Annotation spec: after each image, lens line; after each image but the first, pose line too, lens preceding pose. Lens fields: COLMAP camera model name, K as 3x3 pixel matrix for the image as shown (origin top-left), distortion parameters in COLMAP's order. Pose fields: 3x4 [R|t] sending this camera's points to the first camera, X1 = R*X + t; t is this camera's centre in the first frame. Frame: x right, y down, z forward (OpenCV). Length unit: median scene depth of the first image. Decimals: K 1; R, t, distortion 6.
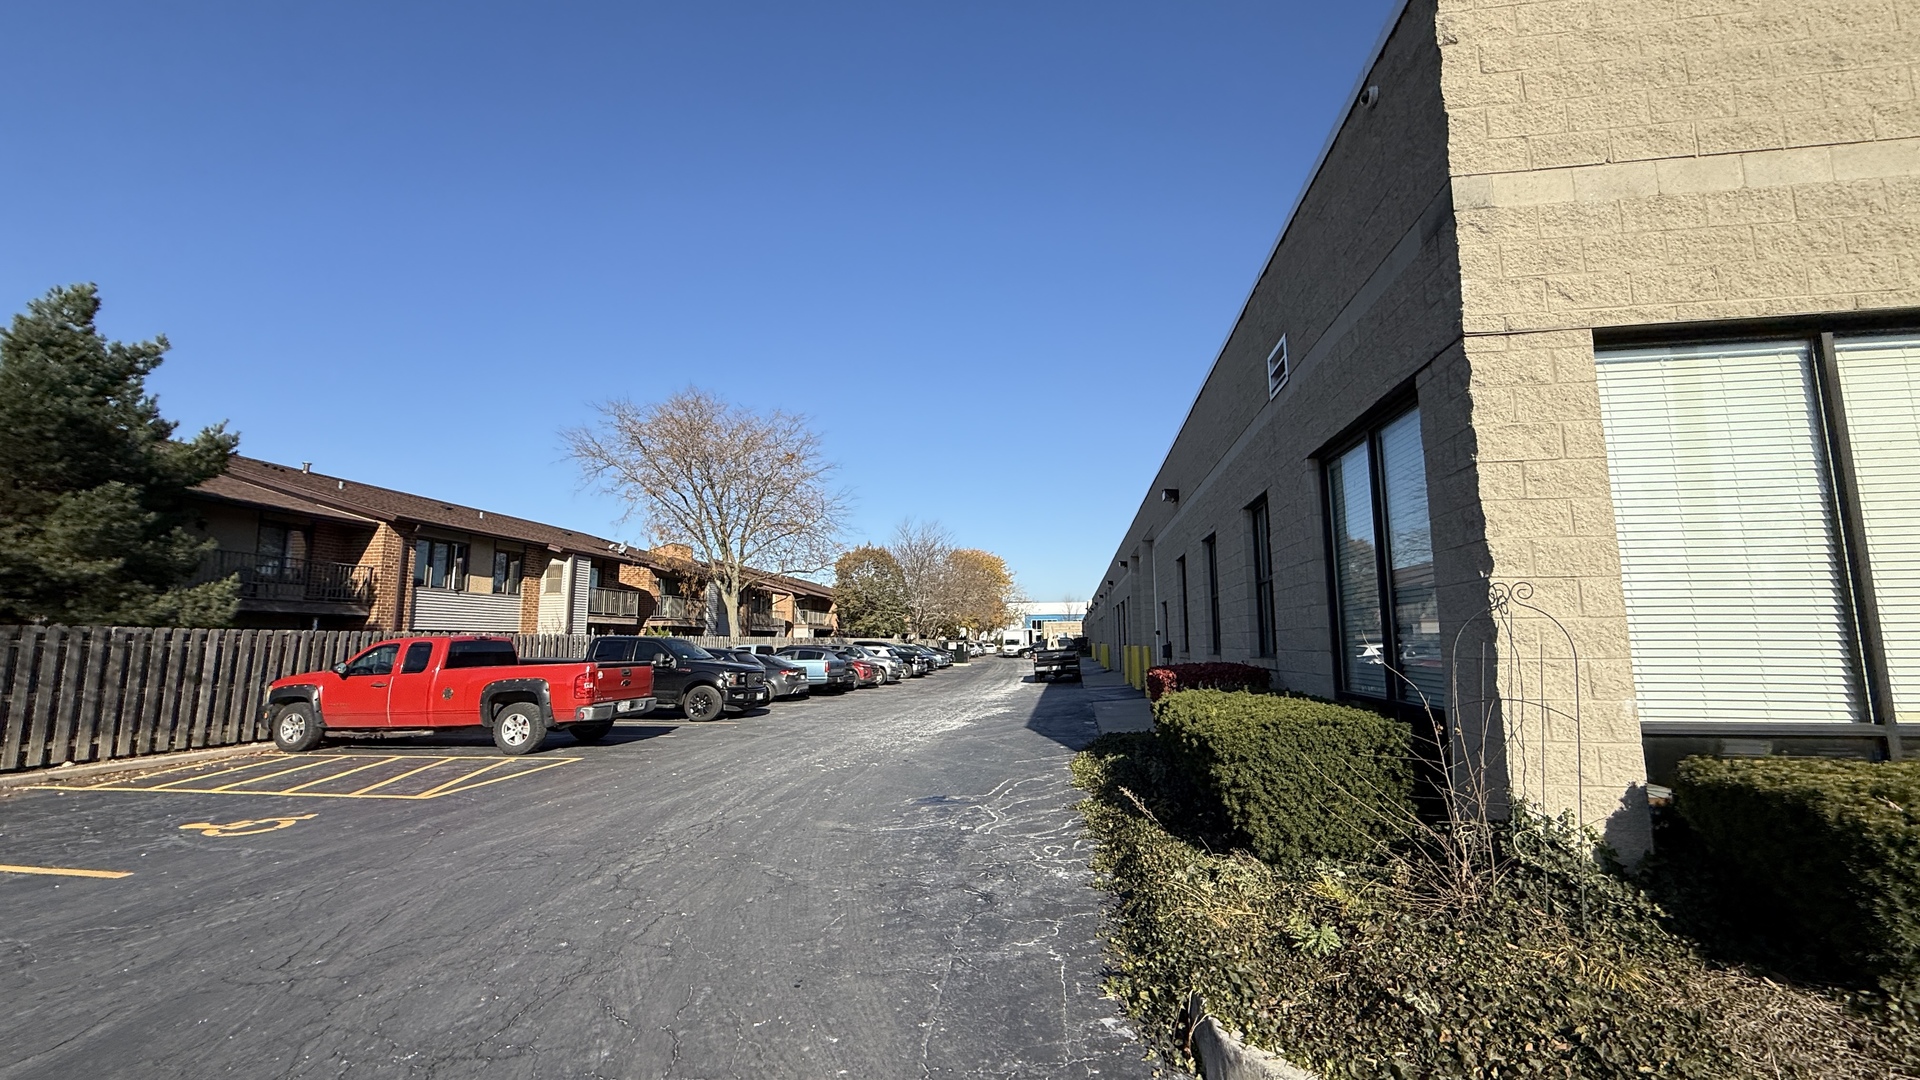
lens RADIAL K [[762.6, 0, 952.9], [0, 762.6, 539.0], [0, 0, 1]] dist [-0.001939, 0.000334]
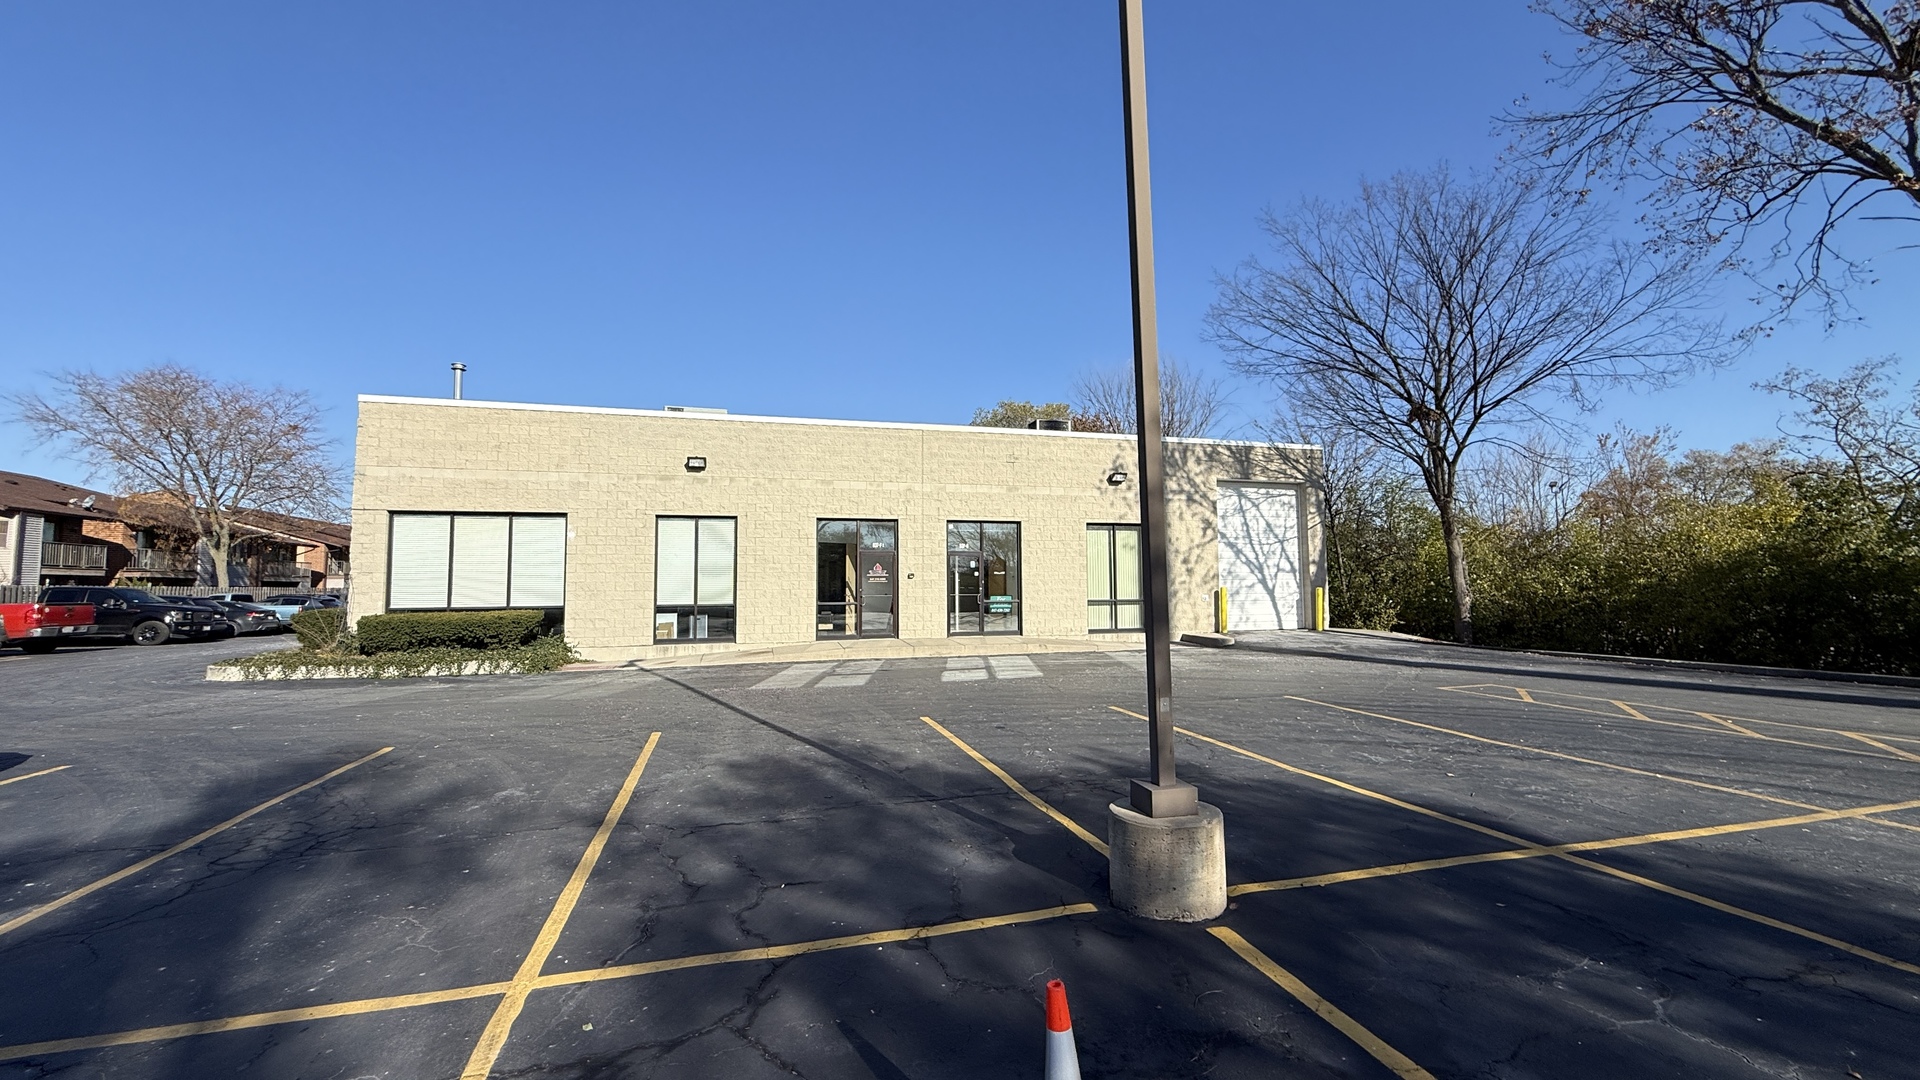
lens RADIAL K [[762.6, 0, 952.9], [0, 762.6, 539.0], [0, 0, 1]] dist [-0.001939, 0.000334]
pose [[0.910233, 0.026840, 0.413225, 0.266073], [-0.053252, 0.997198, 0.052532, -0.069348], [-0.410657, -0.069821, 0.909112, -0.539378]]
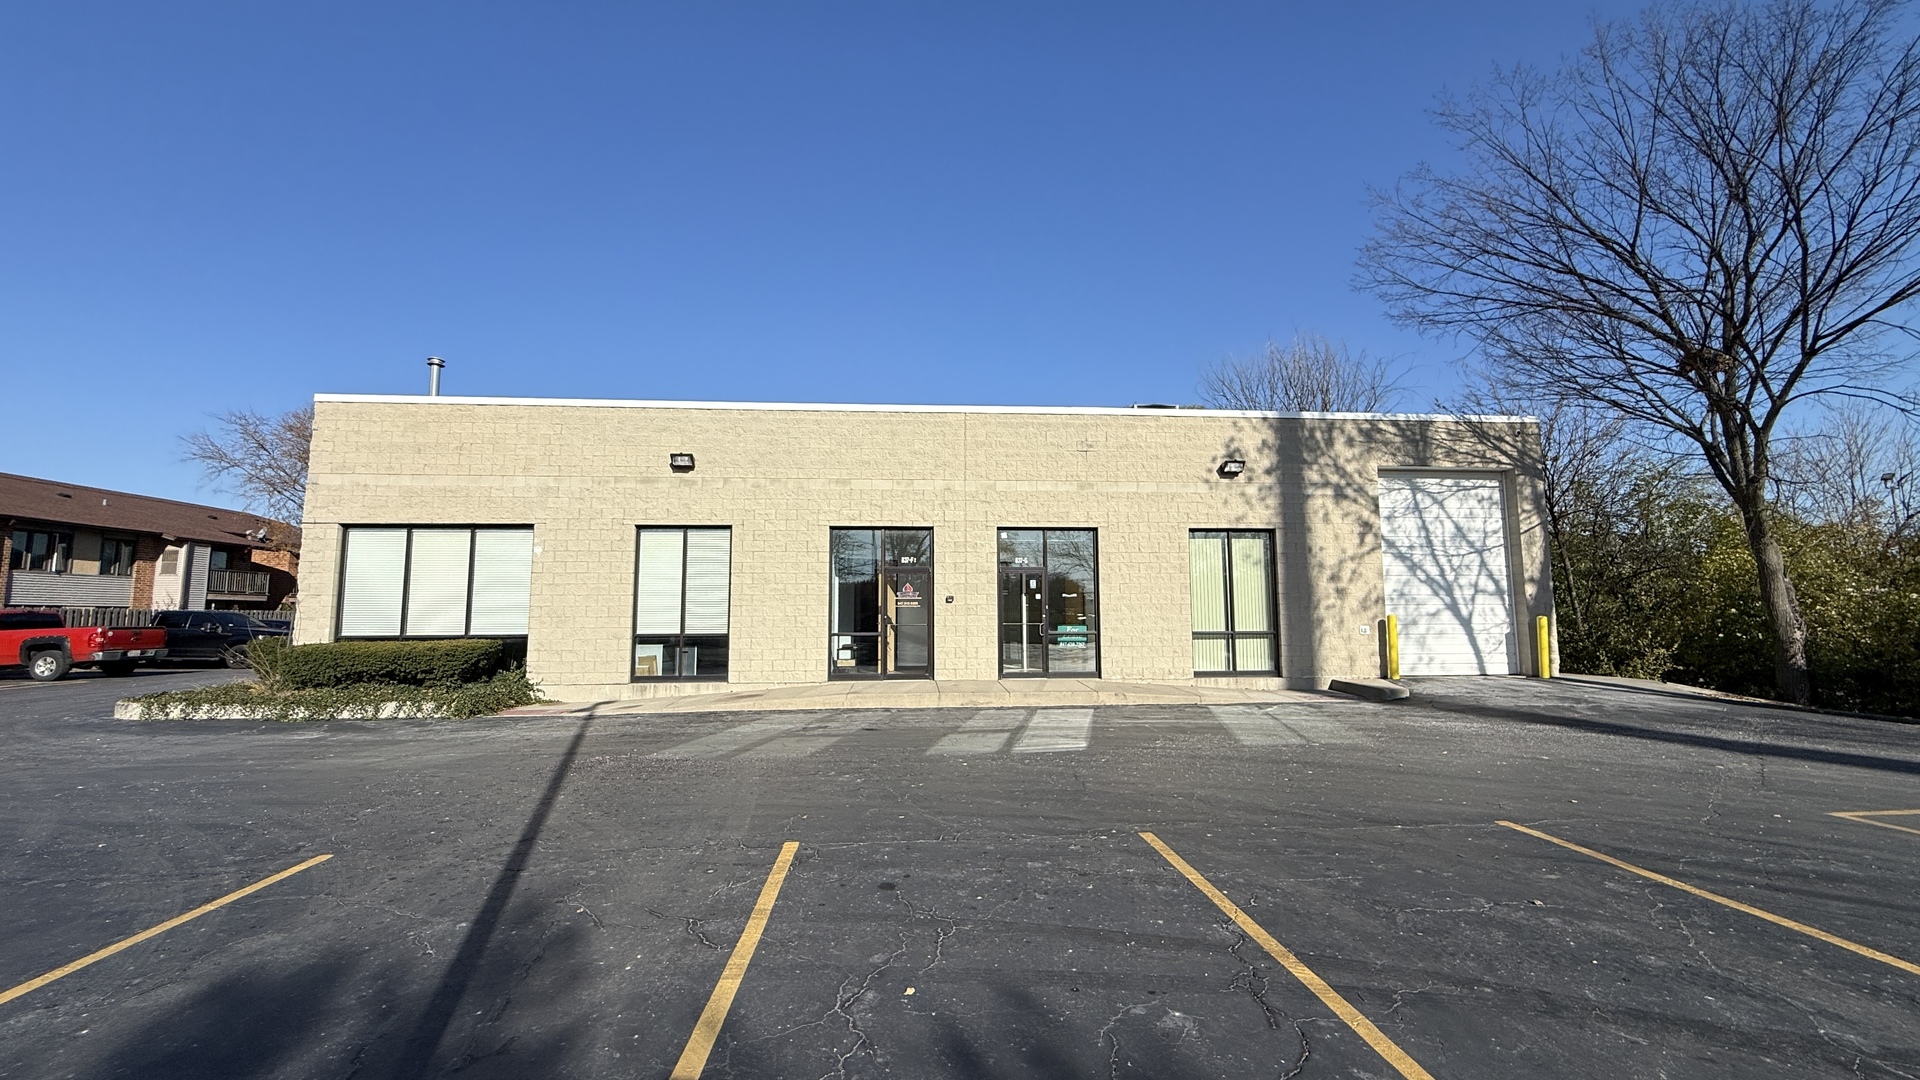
lens RADIAL K [[762.6, 0, 952.9], [0, 762.6, 539.0], [0, 0, 1]] dist [-0.001939, 0.000334]
pose [[0.973683, 0.025897, 0.226430, 0.392093], [-0.032746, 0.999111, 0.026544, -0.054897], [-0.225541, -0.033260, 0.973666, -0.424488]]
